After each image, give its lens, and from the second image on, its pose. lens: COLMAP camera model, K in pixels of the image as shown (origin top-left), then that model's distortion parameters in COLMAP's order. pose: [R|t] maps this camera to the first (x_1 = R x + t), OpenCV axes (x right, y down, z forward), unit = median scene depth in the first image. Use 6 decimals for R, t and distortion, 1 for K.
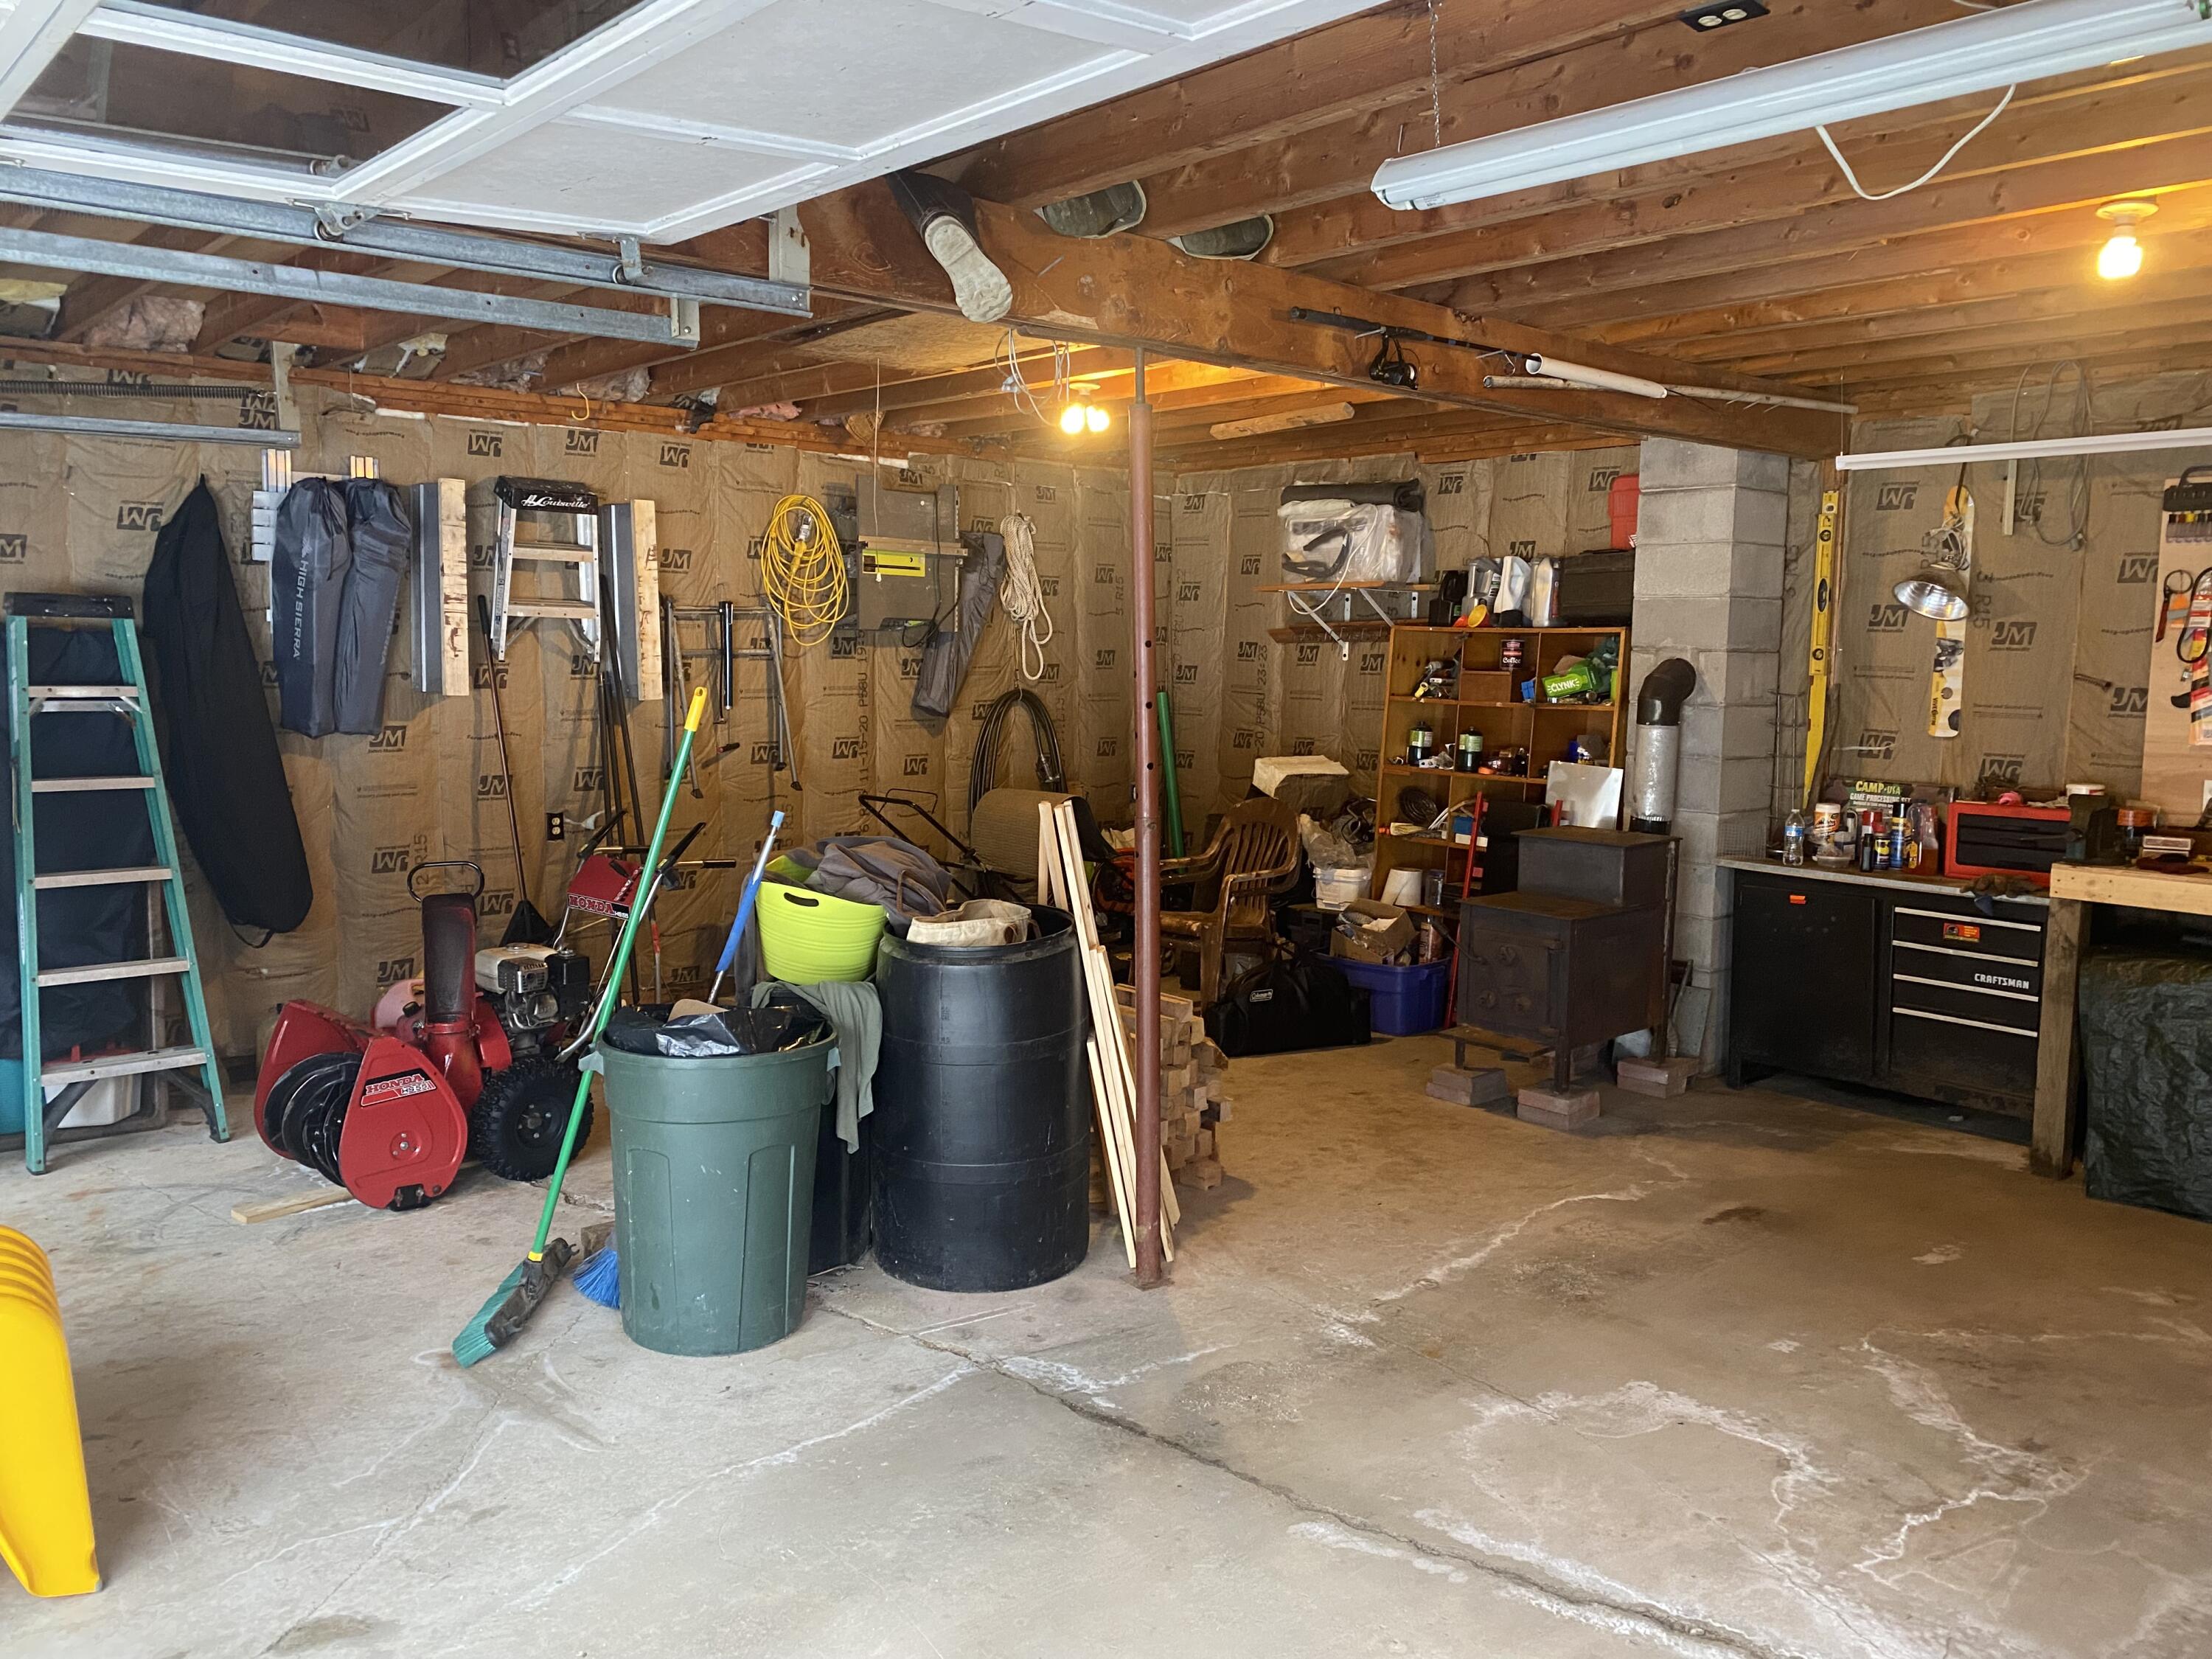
lens RADIAL K [[1685.0, 0, 1109.0], [0, 1685.0, 830.5], [0, 0, 1]] dist [0.007535, 0.005103]
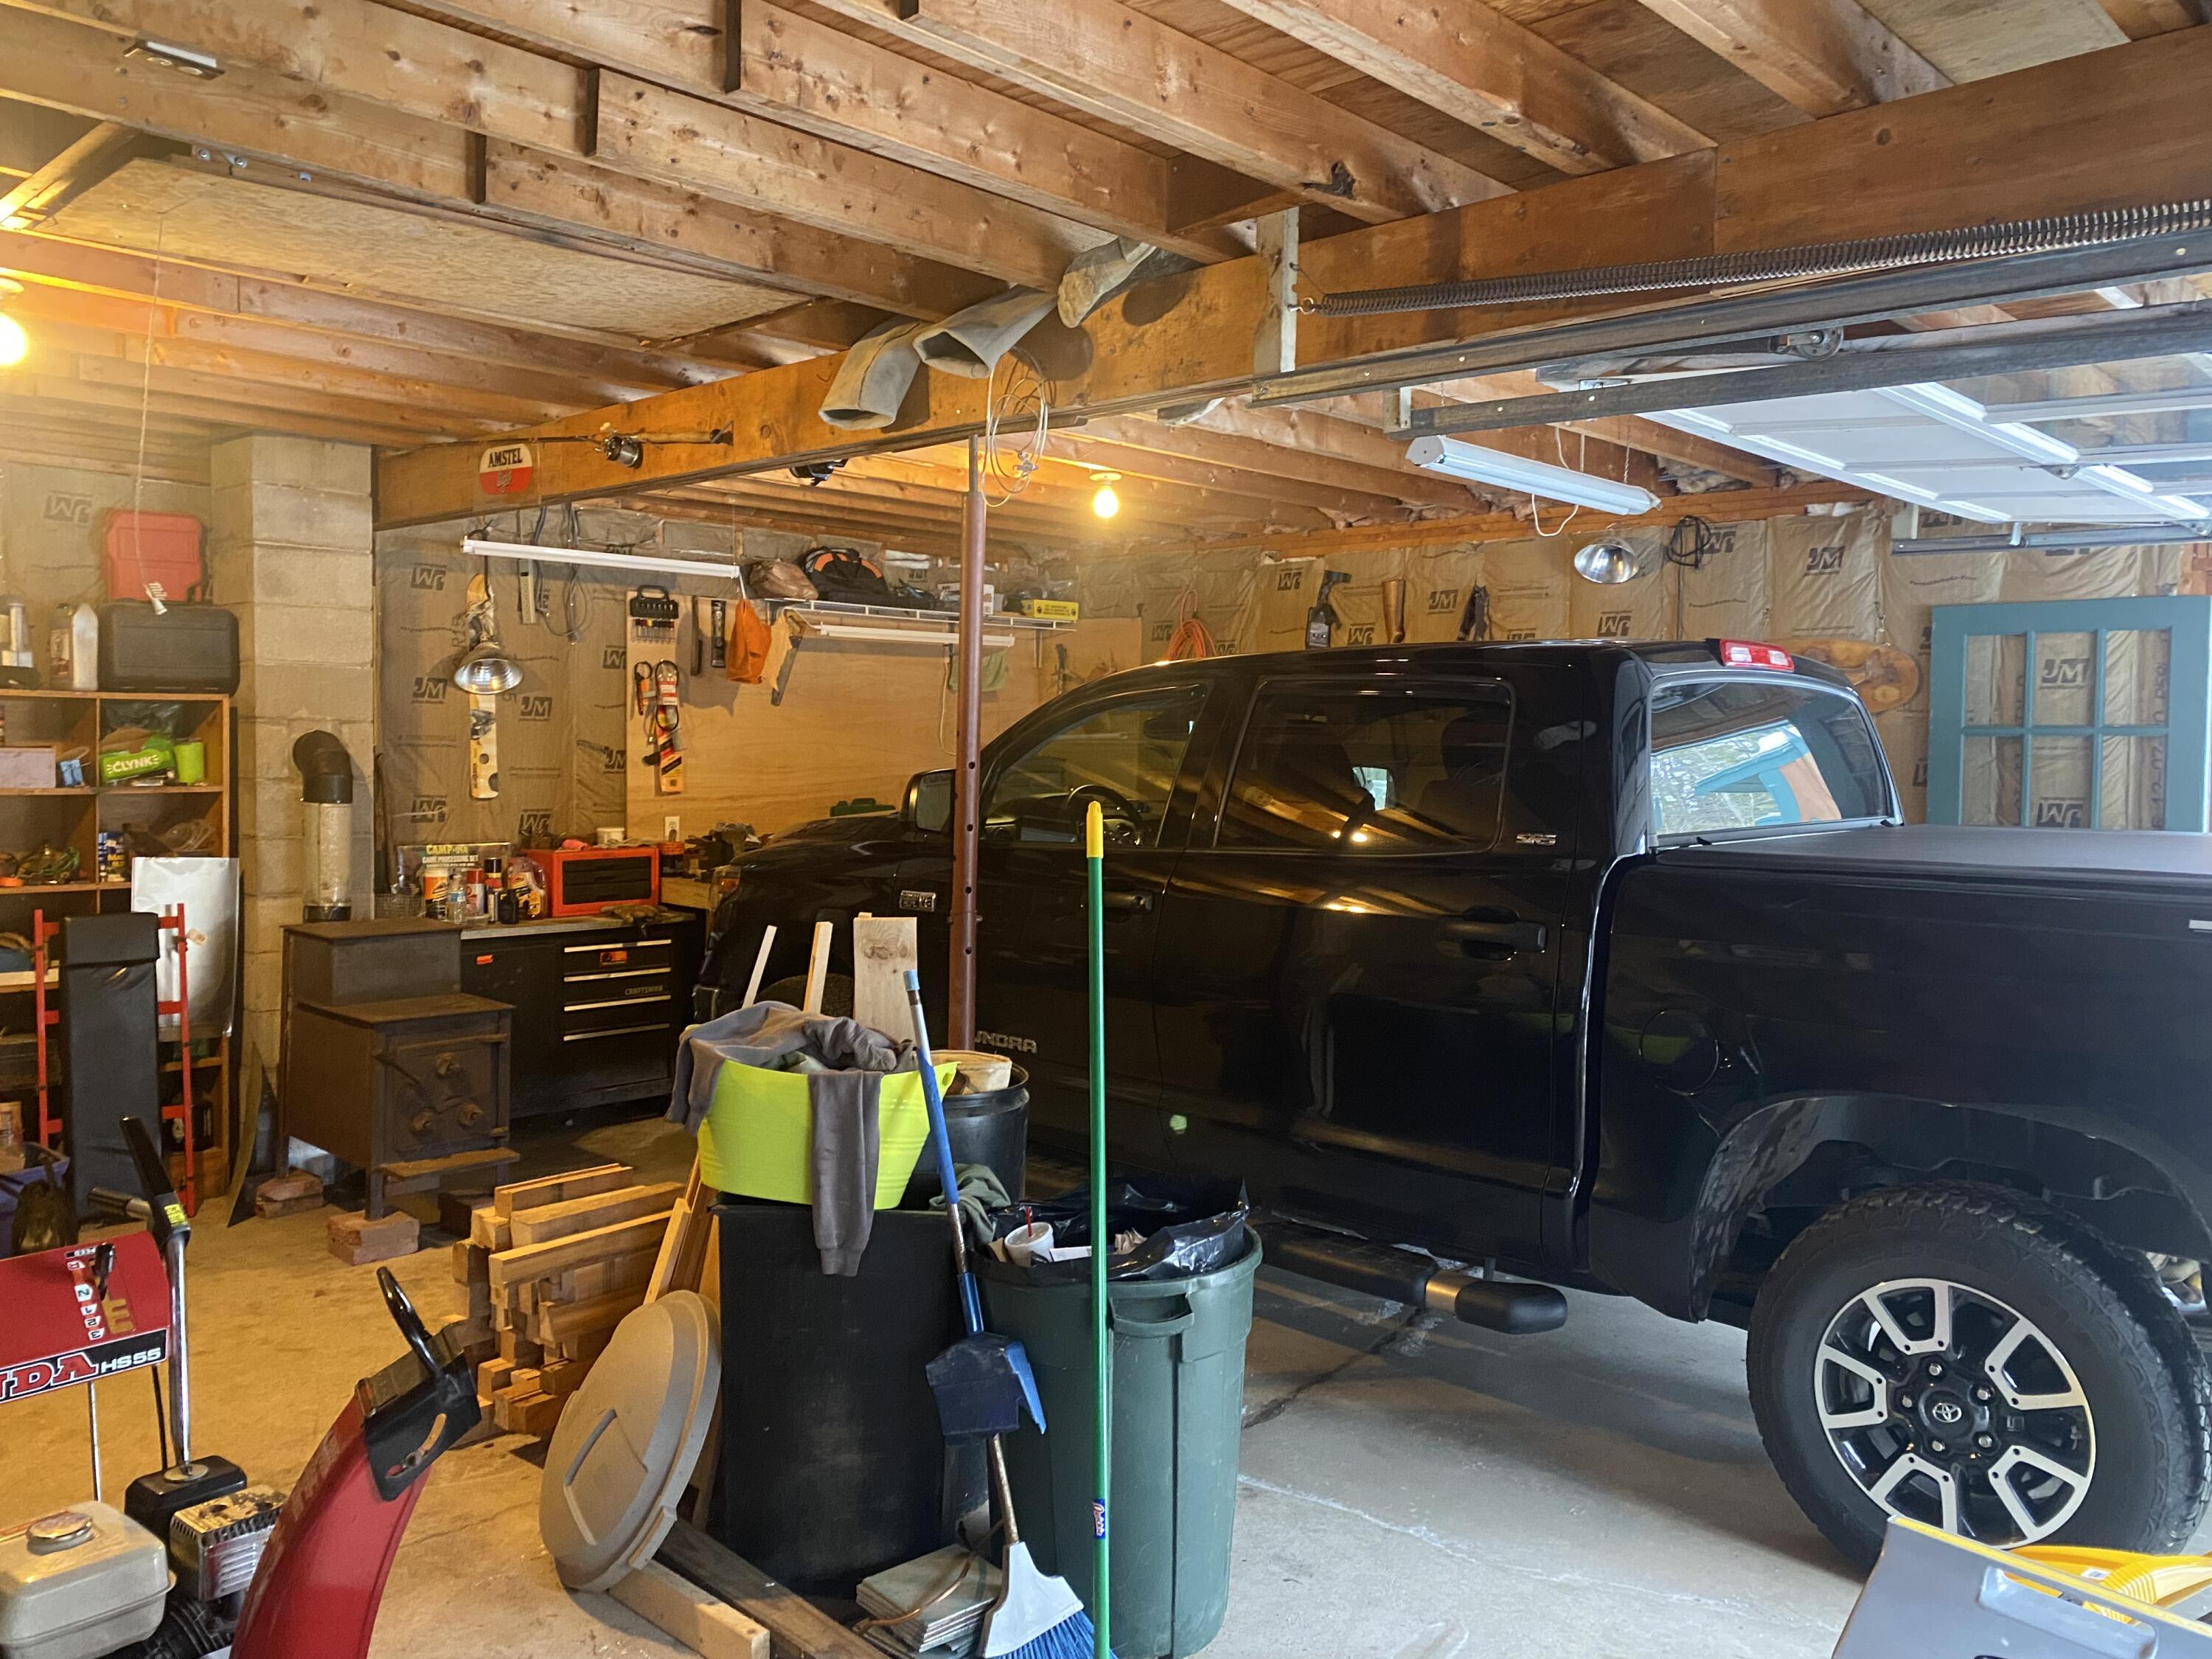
lens RADIAL K [[1685.0, 0, 1108.8], [0, 1685.0, 819.8], [0, 0, 1]] dist [0.007535, 0.005103]
pose [[-0.089058, -0.068960, 0.993636, -0.657942], [0.092223, 0.992744, 0.077164, -0.089705], [-0.991748, 0.098509, -0.082052, 0.689251]]
